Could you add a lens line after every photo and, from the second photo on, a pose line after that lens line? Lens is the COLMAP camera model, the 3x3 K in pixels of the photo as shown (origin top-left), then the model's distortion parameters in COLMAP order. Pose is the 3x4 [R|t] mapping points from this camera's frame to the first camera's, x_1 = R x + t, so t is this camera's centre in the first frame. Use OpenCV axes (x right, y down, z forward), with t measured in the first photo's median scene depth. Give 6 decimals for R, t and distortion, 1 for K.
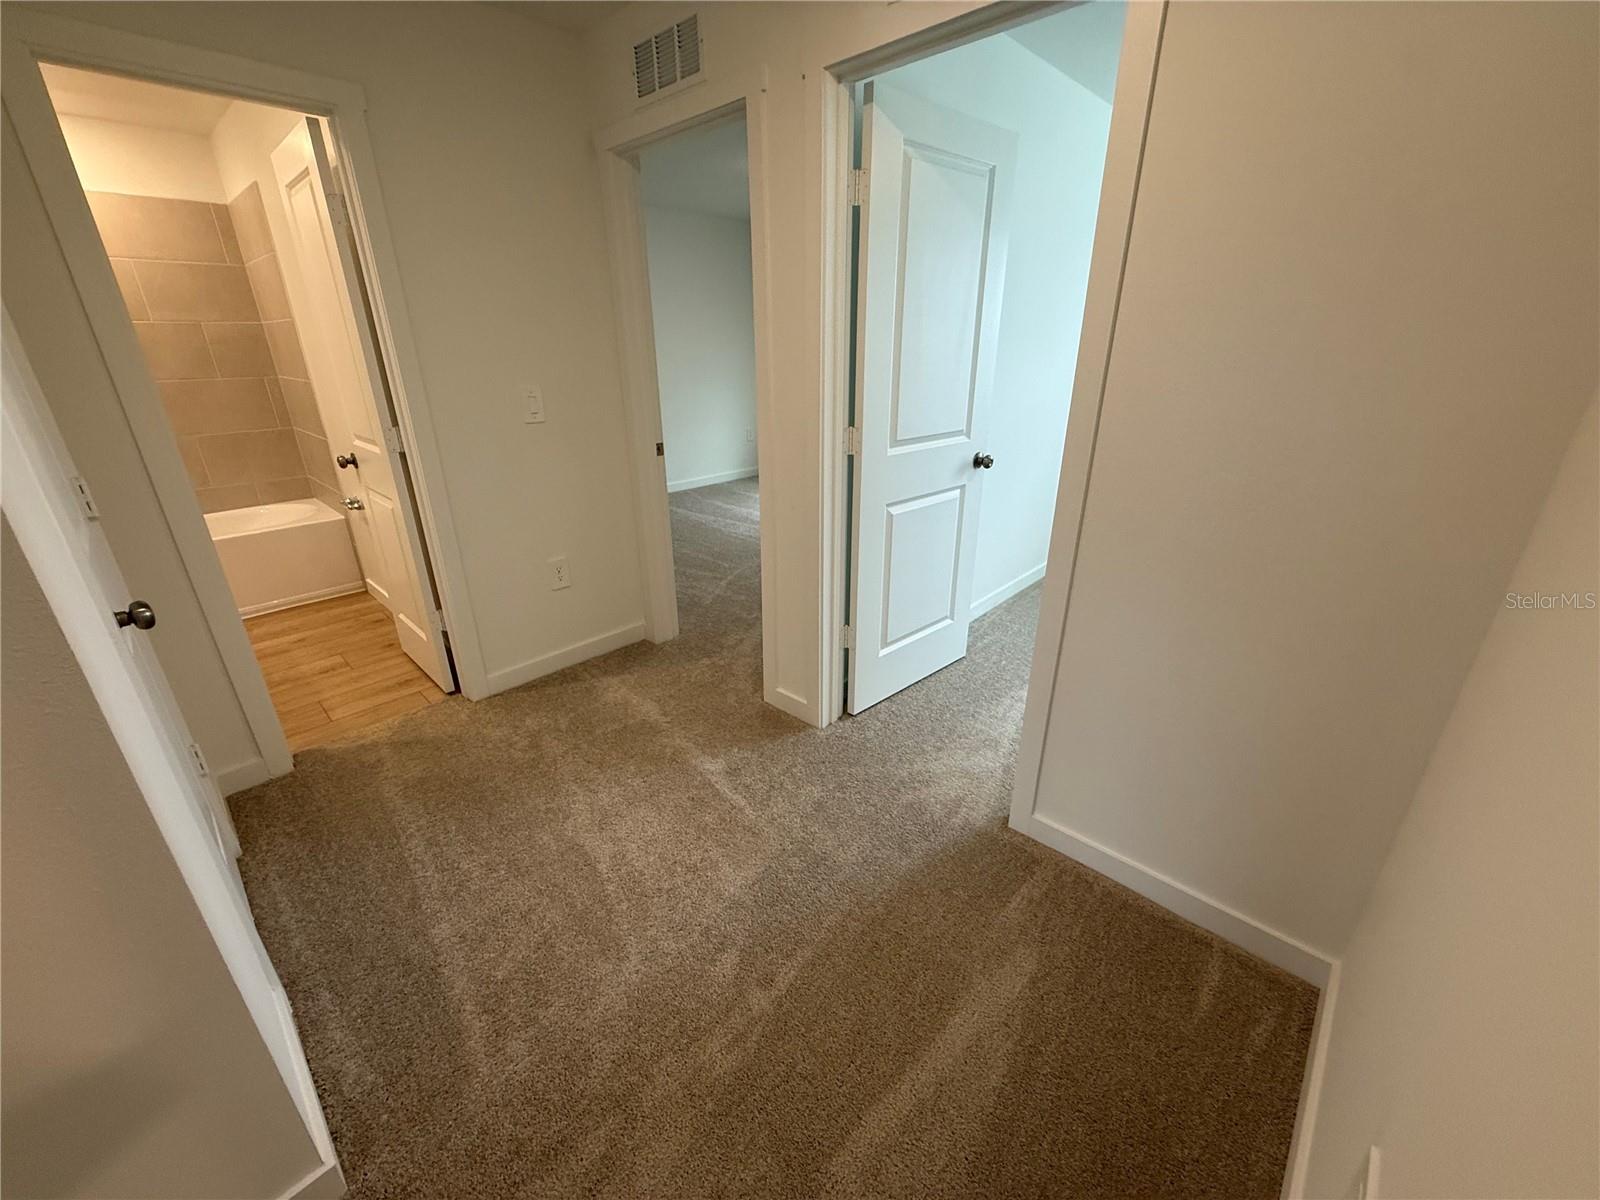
lens RADIAL K [[637.2, 0, 802.3], [0, 637.2, 601.5], [0, 0, 1]] dist [-0.000605, 0.000097]
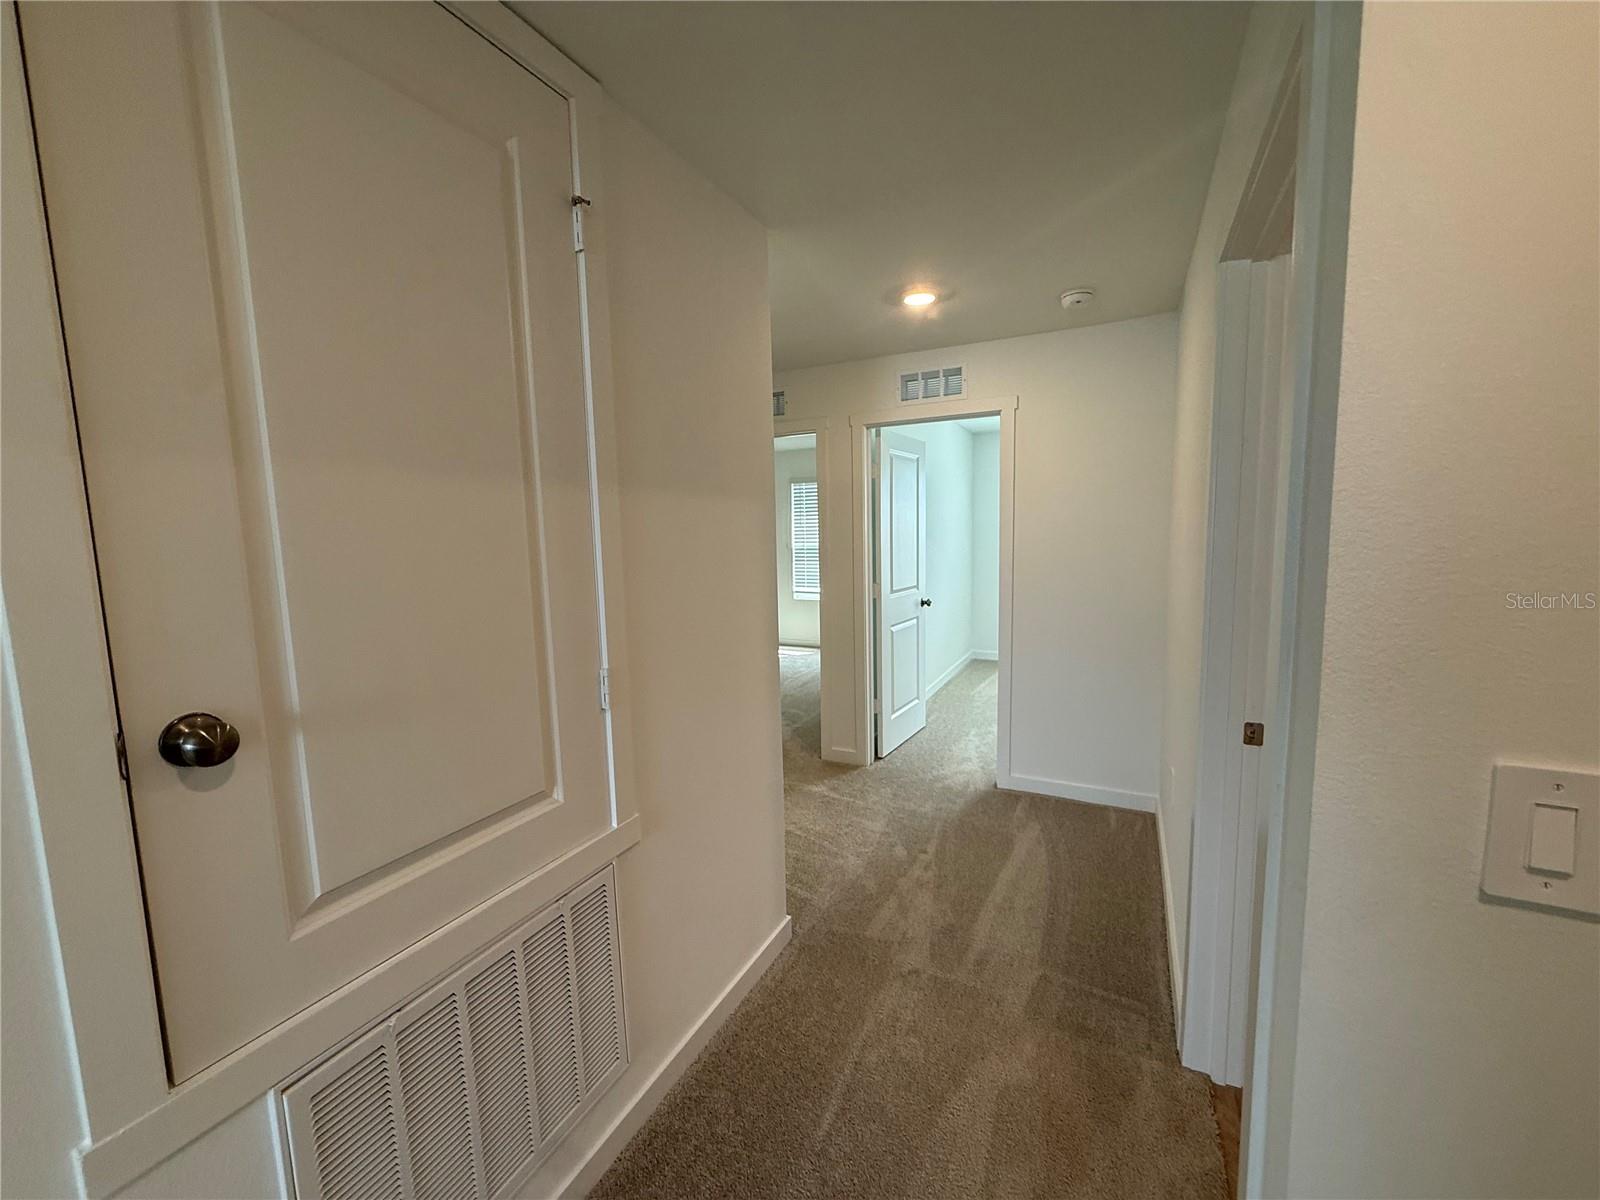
lens RADIAL K [[637.2, 0, 801.8], [0, 637.2, 599.6], [0, 0, 1]] dist [-0.000605, 0.000097]
pose [[0.959055, -0.045972, 0.279466, -0.651256], [0.122535, 0.956958, -0.263090, 0.233094], [-0.255342, 0.286562, 0.923408, -0.646025]]
